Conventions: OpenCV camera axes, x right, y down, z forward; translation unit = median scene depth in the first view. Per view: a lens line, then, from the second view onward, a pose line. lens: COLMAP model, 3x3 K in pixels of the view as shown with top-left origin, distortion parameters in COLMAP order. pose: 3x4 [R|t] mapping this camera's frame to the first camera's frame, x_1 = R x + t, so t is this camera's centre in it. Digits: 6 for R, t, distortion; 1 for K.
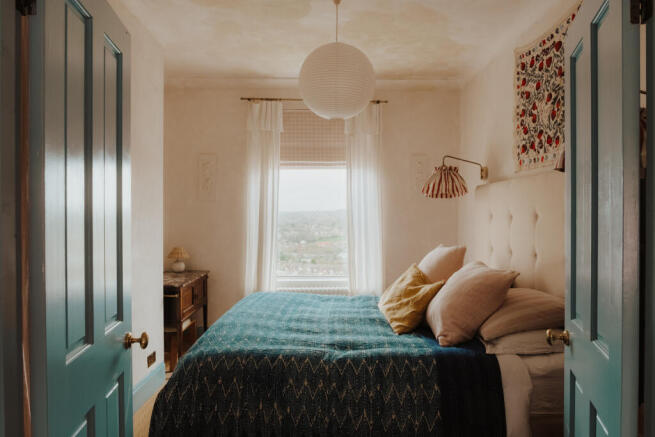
lens RADIAL K [[466.4, 0, 326.6], [0, 466.4, 215.7], [0, 0, 1]] dist [-0.007474, -0.000005]
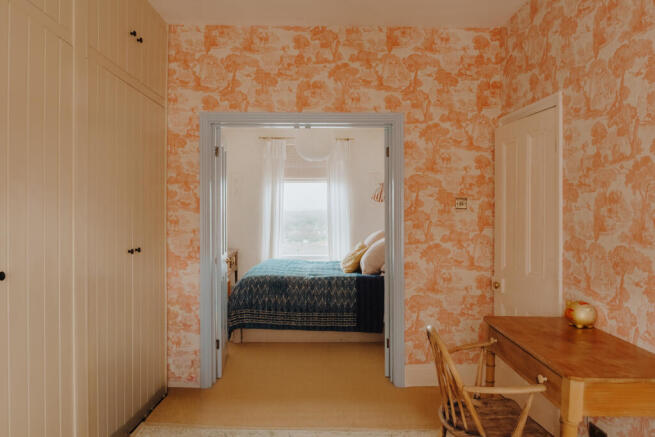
lens RADIAL K [[466.4, 0, 336.8], [0, 466.4, 208.0], [0, 0, 1]] dist [-0.007474, -0.000005]
pose [[0.999860, -0.002906, 0.016500, 0.109419], [0.003101, 0.999925, -0.011812, 0.003911], [-0.016464, 0.011861, 0.999794, -1.216218]]
